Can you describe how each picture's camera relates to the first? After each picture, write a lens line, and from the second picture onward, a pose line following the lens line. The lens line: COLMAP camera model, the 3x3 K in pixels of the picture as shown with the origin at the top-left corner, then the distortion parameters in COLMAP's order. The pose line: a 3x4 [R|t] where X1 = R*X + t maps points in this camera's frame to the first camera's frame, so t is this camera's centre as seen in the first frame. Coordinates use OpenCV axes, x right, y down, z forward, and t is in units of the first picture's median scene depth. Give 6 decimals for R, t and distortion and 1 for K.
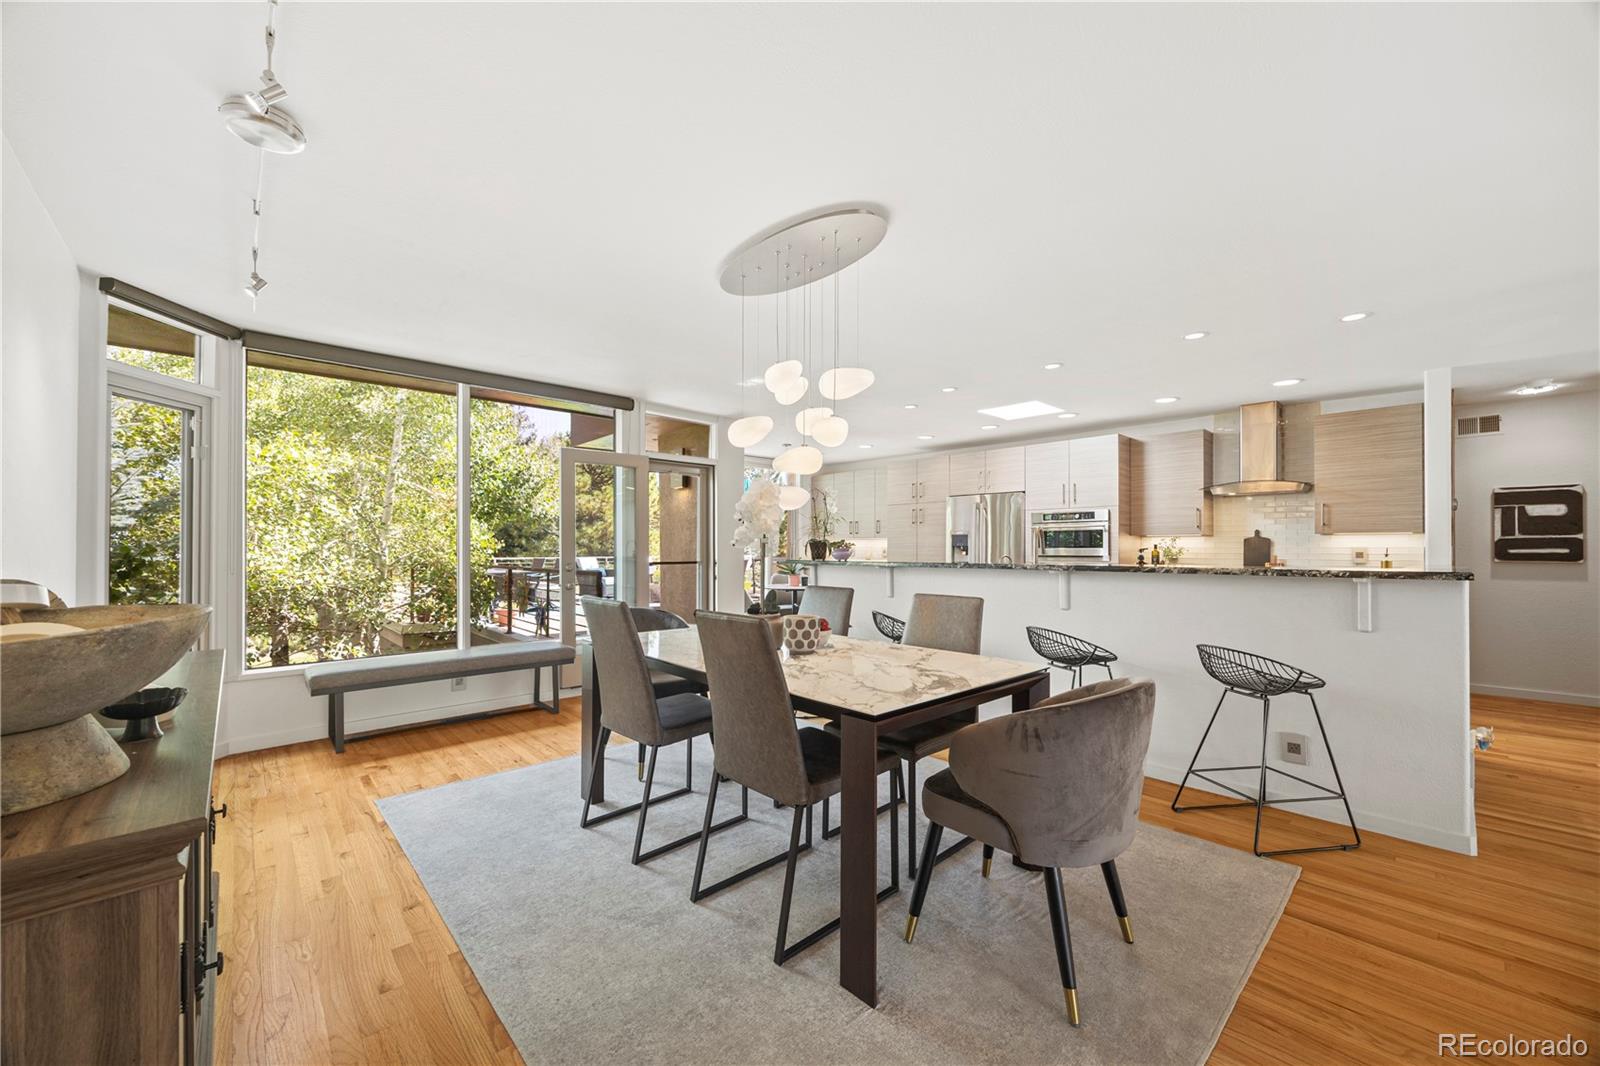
lens RADIAL K [[614.4, 0, 800.0], [0, 614.4, 533.0], [0, 0, 1]] dist [-0.000251, 0.000038]
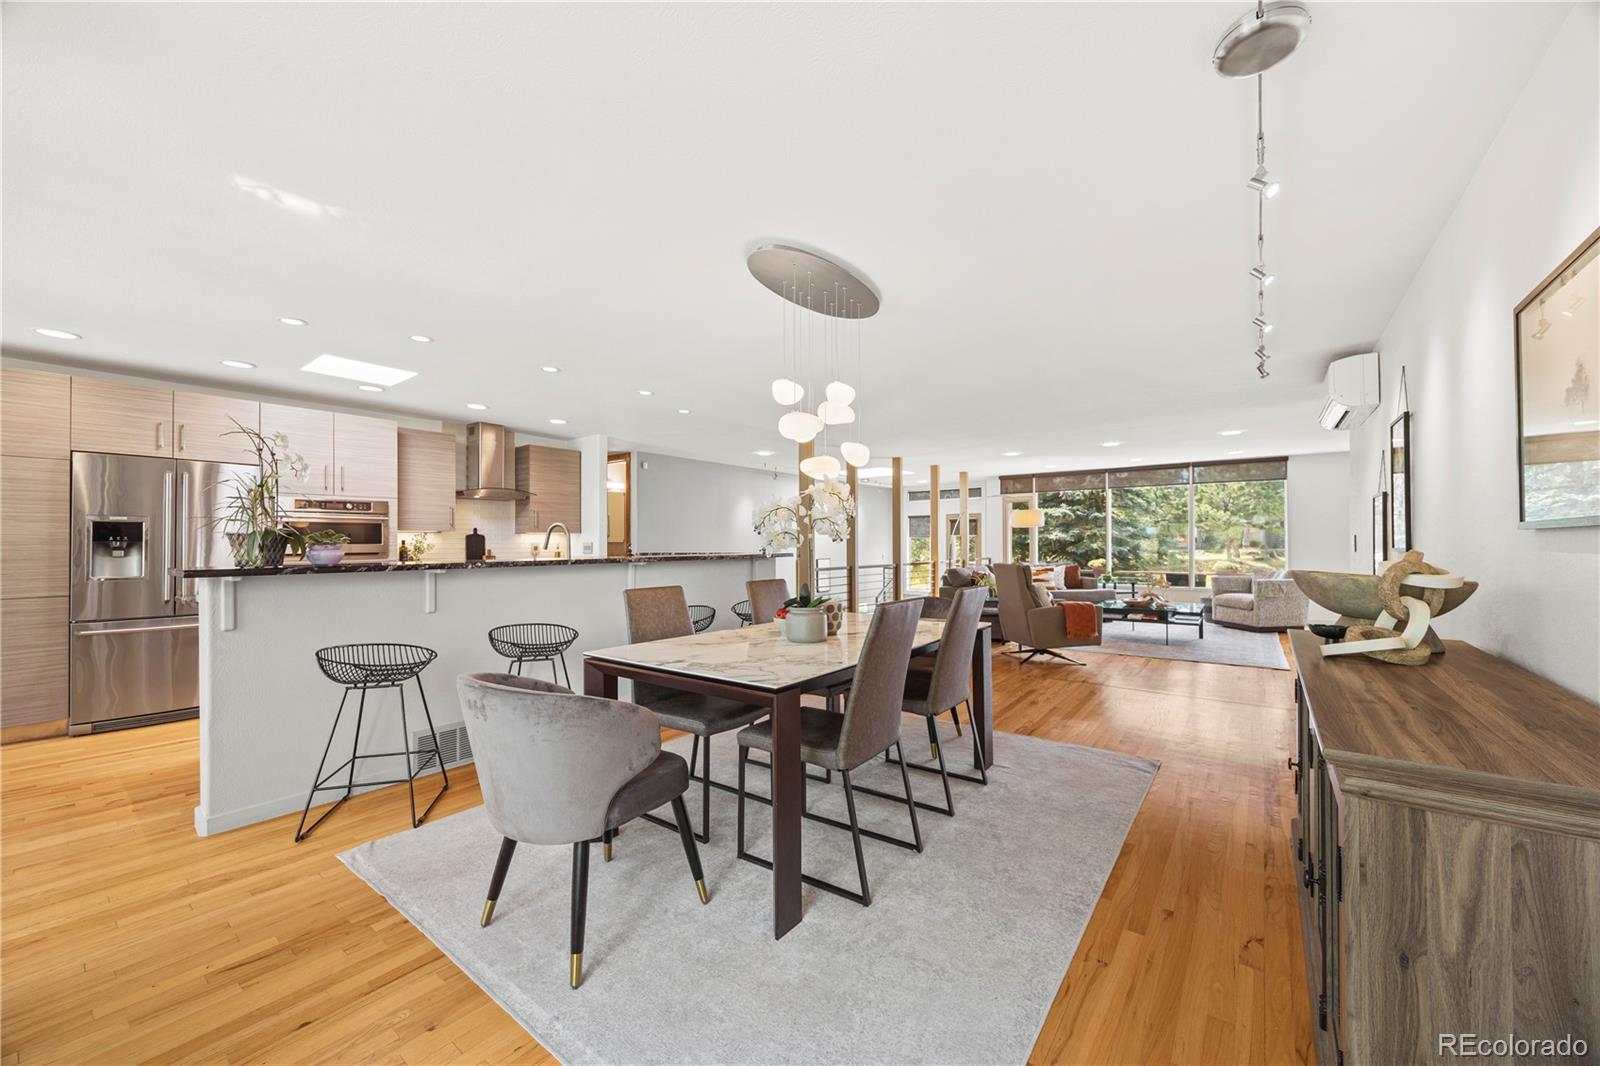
lens RADIAL K [[631.4, 0, 800.0], [0, 631.4, 533.0], [0, 0, 1]] dist [0.028511, 0.000036]
pose [[-0.193944, 0.014618, 0.980904, -0.590217], [-0.022583, 0.999557, -0.019361, 0.014096], [-0.980753, -0.025906, -0.193528, 0.652744]]
